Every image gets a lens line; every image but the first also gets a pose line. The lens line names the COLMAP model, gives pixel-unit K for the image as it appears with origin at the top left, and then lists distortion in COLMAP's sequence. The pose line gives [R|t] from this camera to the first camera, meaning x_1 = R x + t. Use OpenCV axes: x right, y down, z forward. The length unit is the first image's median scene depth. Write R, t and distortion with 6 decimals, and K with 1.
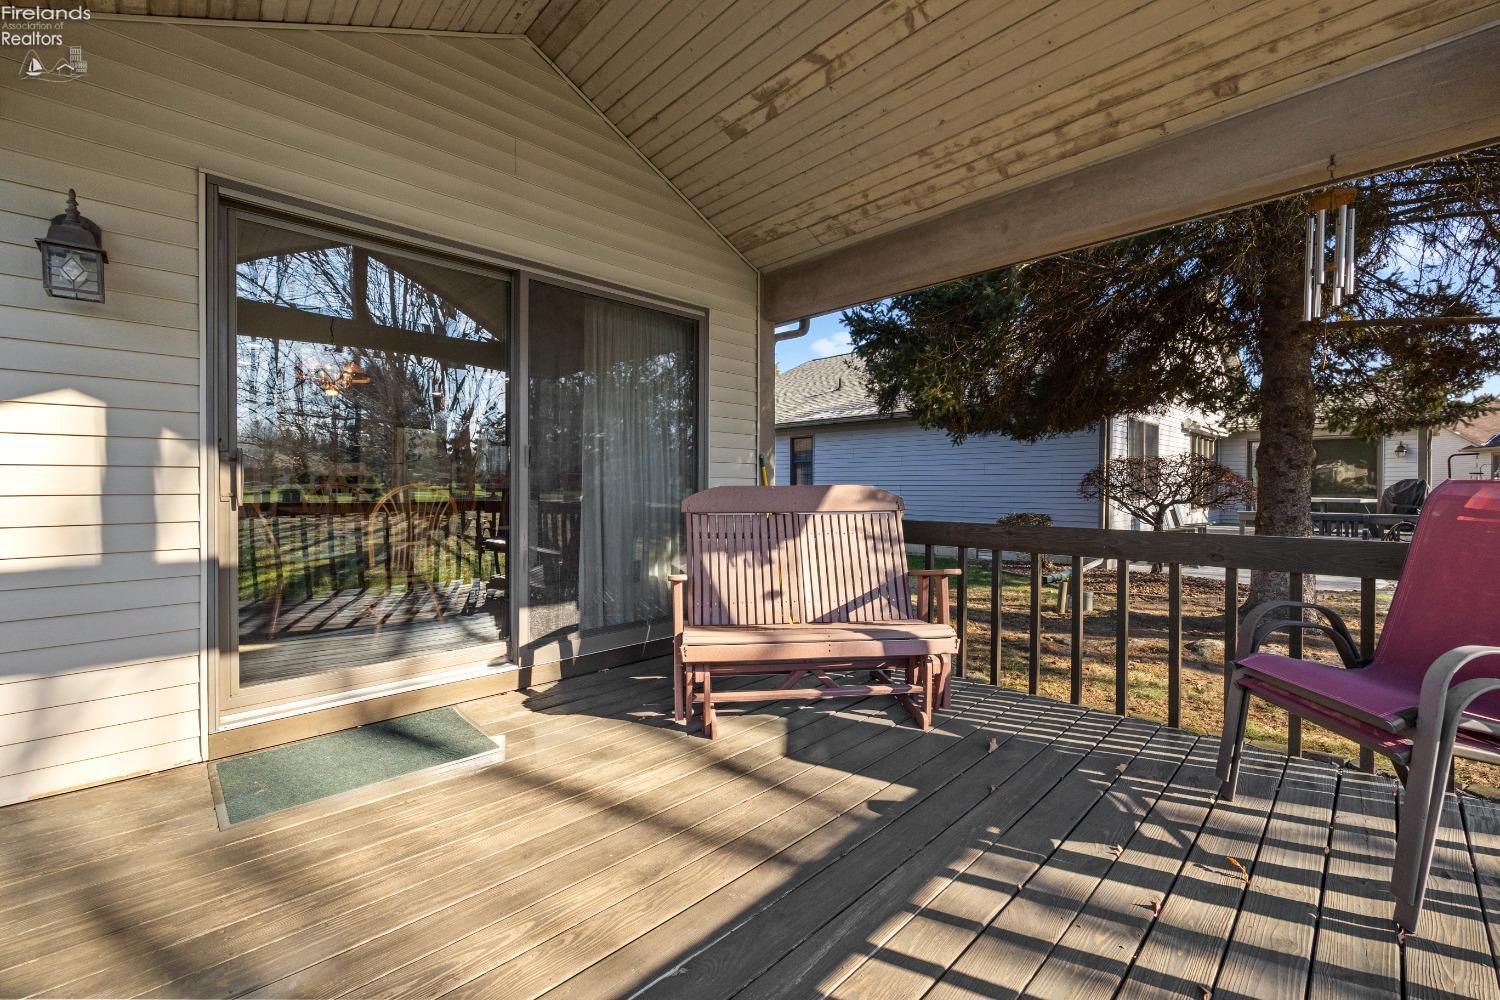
lens RADIAL K [[604.8, 0, 747.9], [0, 604.8, 495.6], [0, 0, 1]] dist [-0.005184, 0.000308]
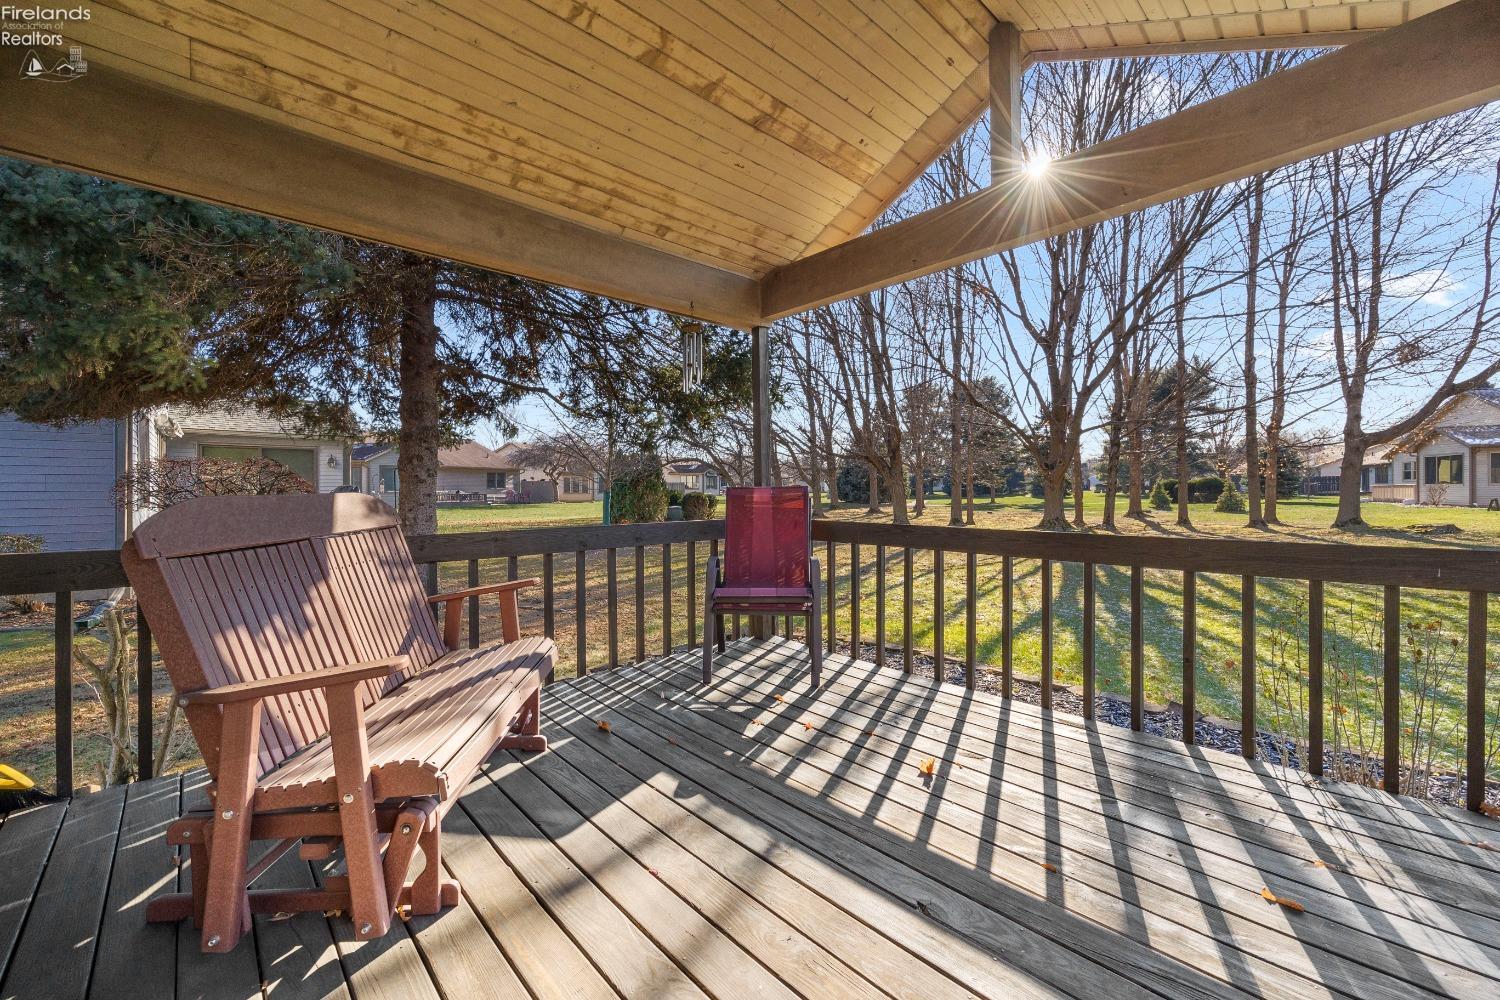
lens RADIAL K [[604.8, 0, 753.9], [0, 604.8, 495.5], [0, 0, 1]] dist [-0.005184, 0.000308]
pose [[0.004219, -0.013316, 0.999902, -0.765385], [0.022236, 0.999665, 0.013219, -0.019827], [-0.999744, 0.022178, 0.004513, 0.787355]]
